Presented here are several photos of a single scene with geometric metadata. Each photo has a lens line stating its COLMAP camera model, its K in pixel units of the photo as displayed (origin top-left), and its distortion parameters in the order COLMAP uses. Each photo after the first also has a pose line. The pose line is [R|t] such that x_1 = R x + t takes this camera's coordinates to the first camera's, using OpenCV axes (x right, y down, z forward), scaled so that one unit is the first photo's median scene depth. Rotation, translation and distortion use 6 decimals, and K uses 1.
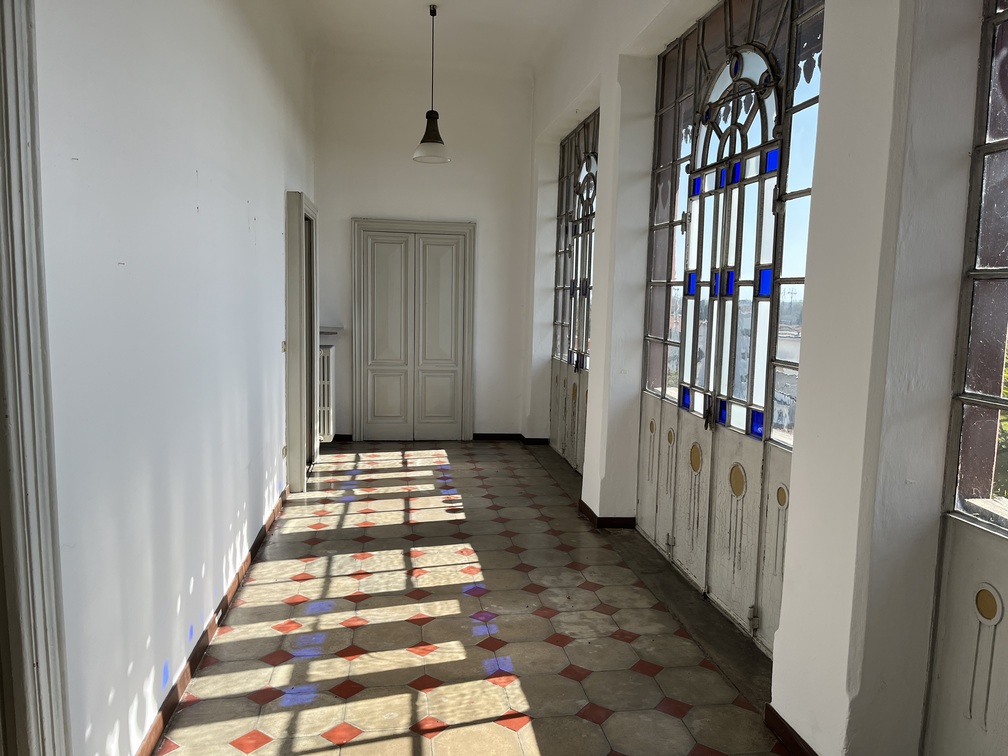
lens RADIAL K [[755.5, 0, 505.8], [0, 755.5, 381.7], [0, 0, 1]] dist [0.059975, -0.080272]
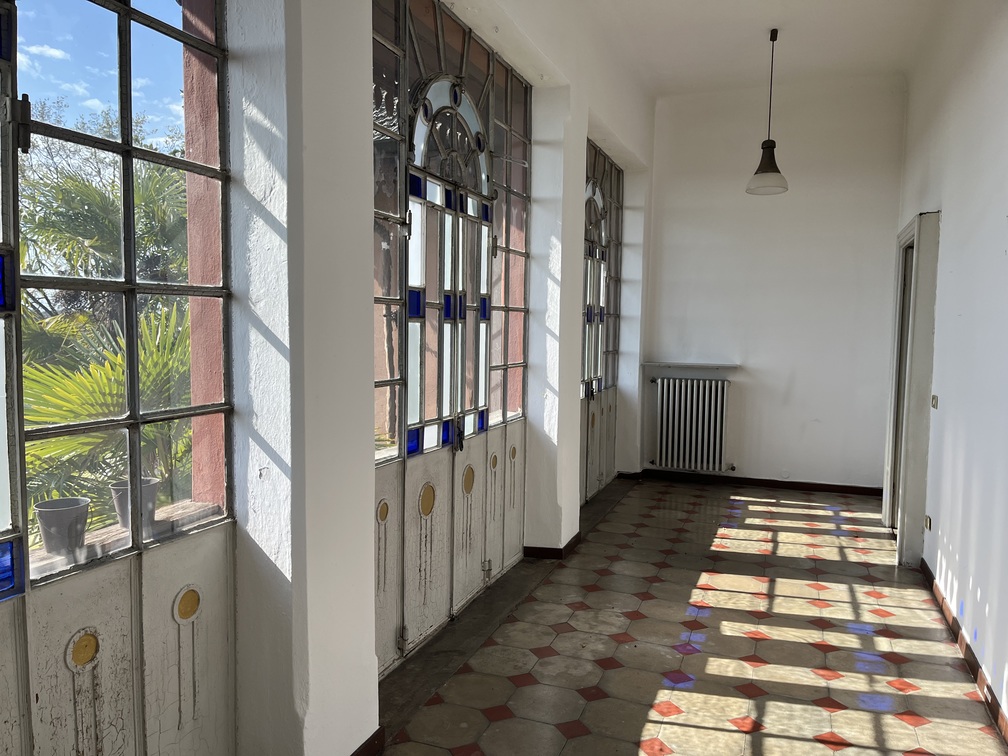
lens RADIAL K [[756.8, 0, 502.3], [0, 756.8, 366.4], [0, 0, 1]] dist [0.137690, -0.169683]
pose [[-0.871920, -0.060879, 0.485849, -0.290415], [0.023688, 0.985834, 0.166040, -0.230968], [-0.489075, 0.156282, -0.858127, 1.951573]]
